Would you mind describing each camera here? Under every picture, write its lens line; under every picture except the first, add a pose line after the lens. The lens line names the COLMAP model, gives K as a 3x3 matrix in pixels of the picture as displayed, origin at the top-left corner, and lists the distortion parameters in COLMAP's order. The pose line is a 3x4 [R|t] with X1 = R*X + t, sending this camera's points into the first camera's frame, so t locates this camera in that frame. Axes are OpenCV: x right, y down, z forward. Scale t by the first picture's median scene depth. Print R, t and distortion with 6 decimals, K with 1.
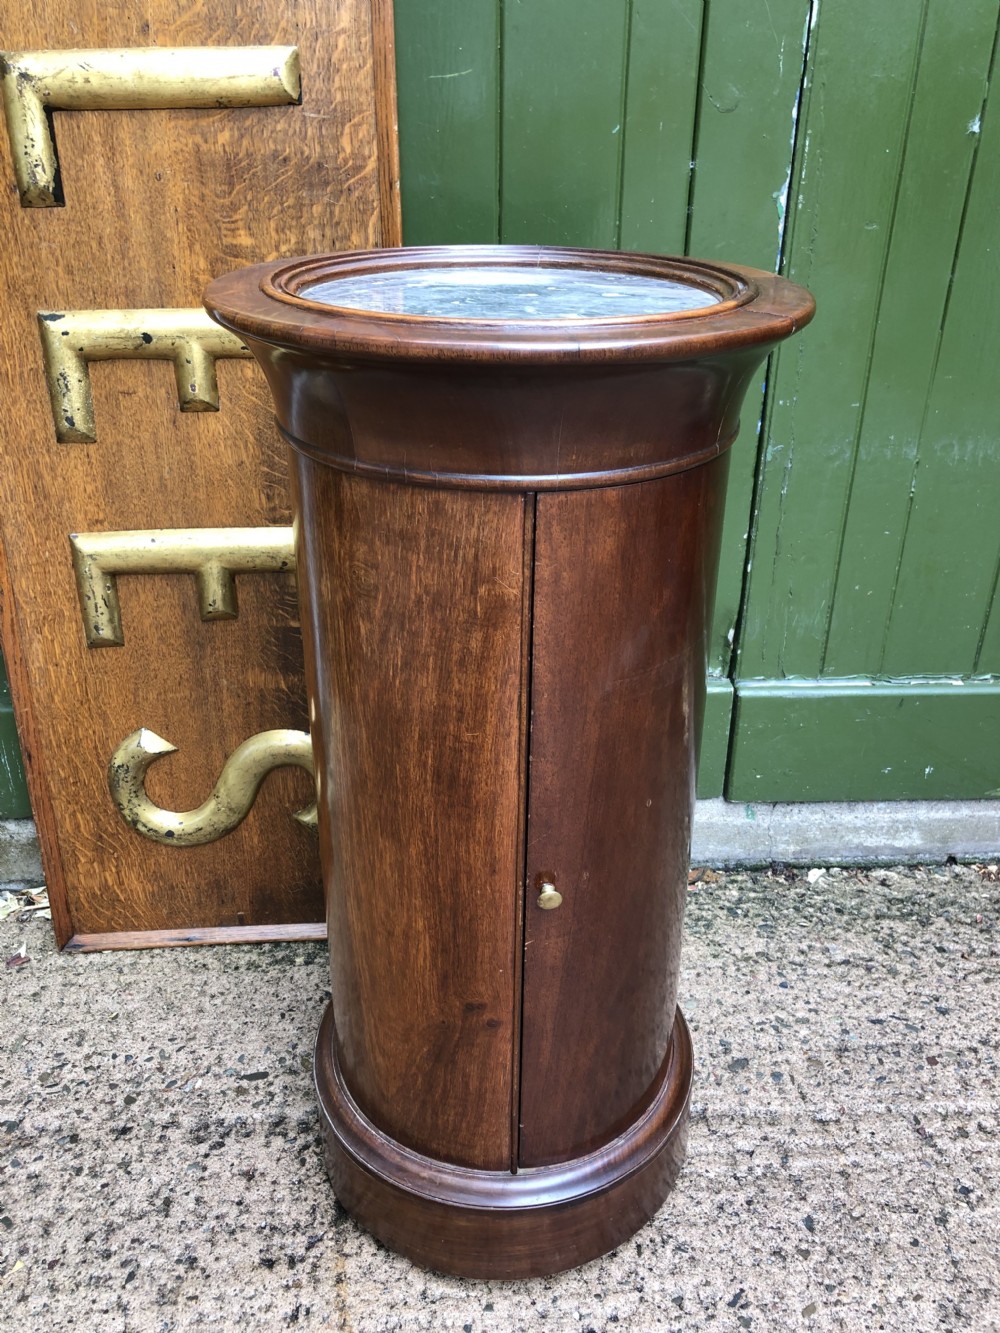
lens RADIAL K [[1108.5, 0, 507.9], [0, 1108.5, 648.8], [0, 0, 1]] dist [0.002856, -0.002798]
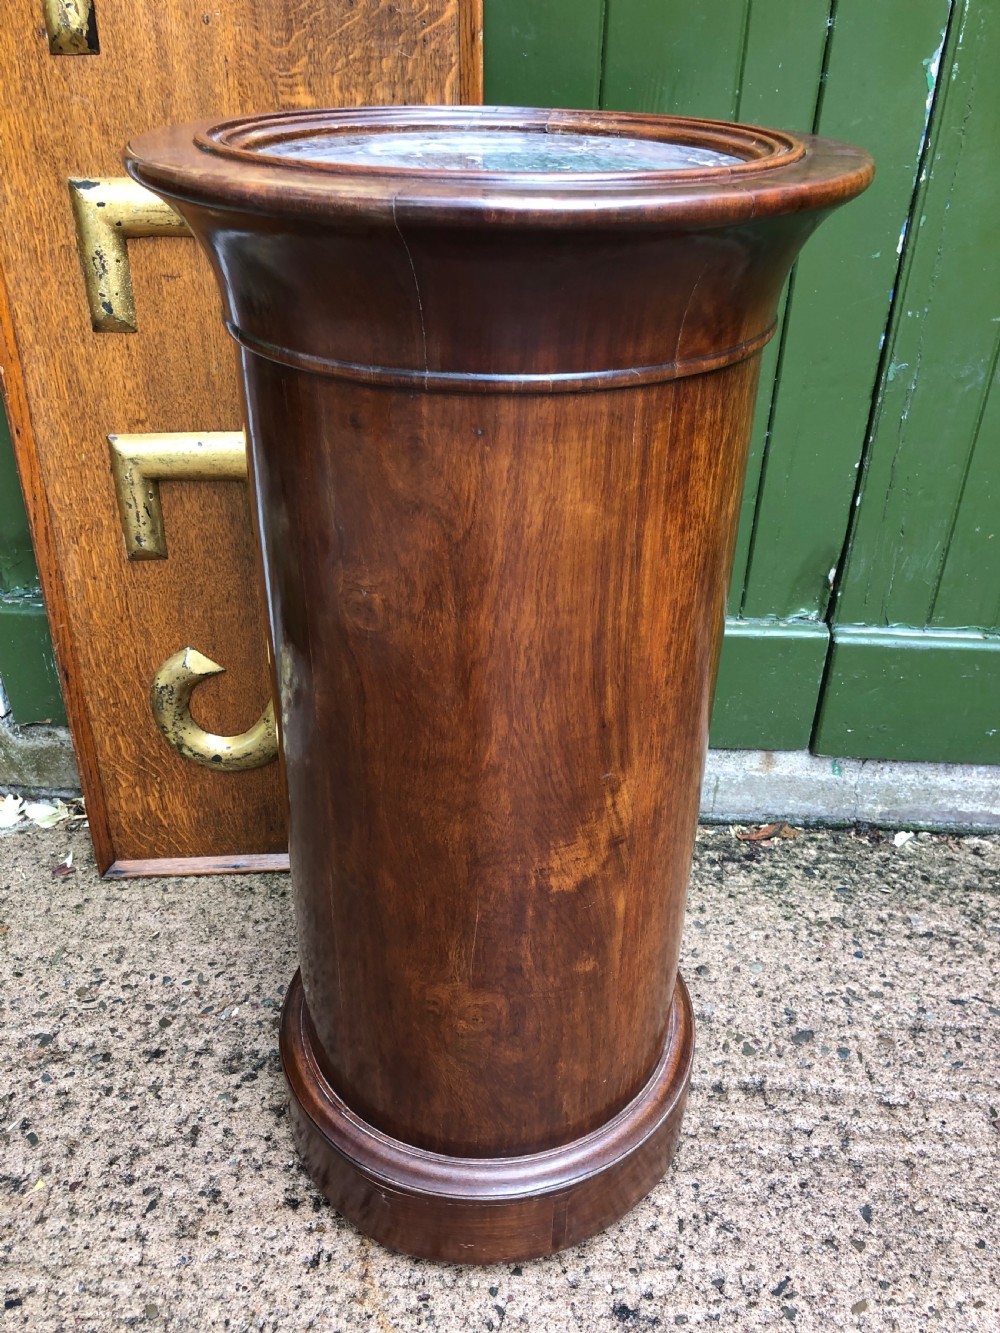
lens RADIAL K [[1108.5, 0, 513.9], [0, 1108.5, 682.1], [0, 0, 1]] dist [0.002856, -0.002798]
pose [[0.995816, 0.056536, -0.071788, 0.017700], [-0.049380, 0.993978, 0.097822, -0.000901], [0.076887, -0.093868, 0.992611, 0.091360]]
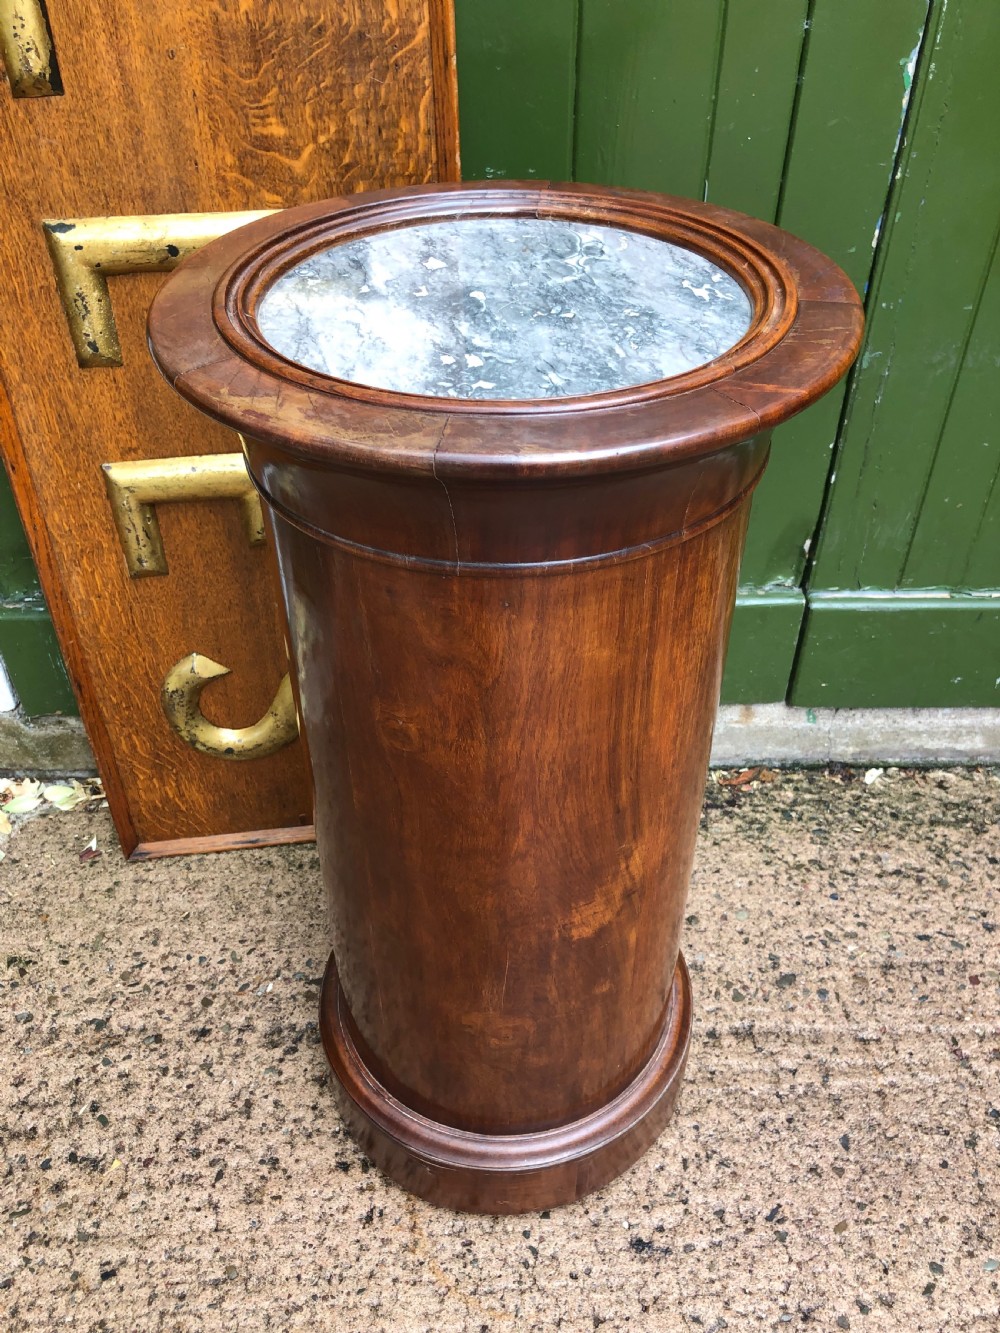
lens RADIAL K [[1108.5, 0, 507.6], [0, 1108.5, 687.0], [0, 0, 1]] dist [0.002856, -0.002798]
pose [[0.999193, 0.014944, -0.037293, -0.018792], [-0.005293, 0.969125, 0.246514, -0.159494], [0.039825, -0.246118, 0.968421, 0.058862]]
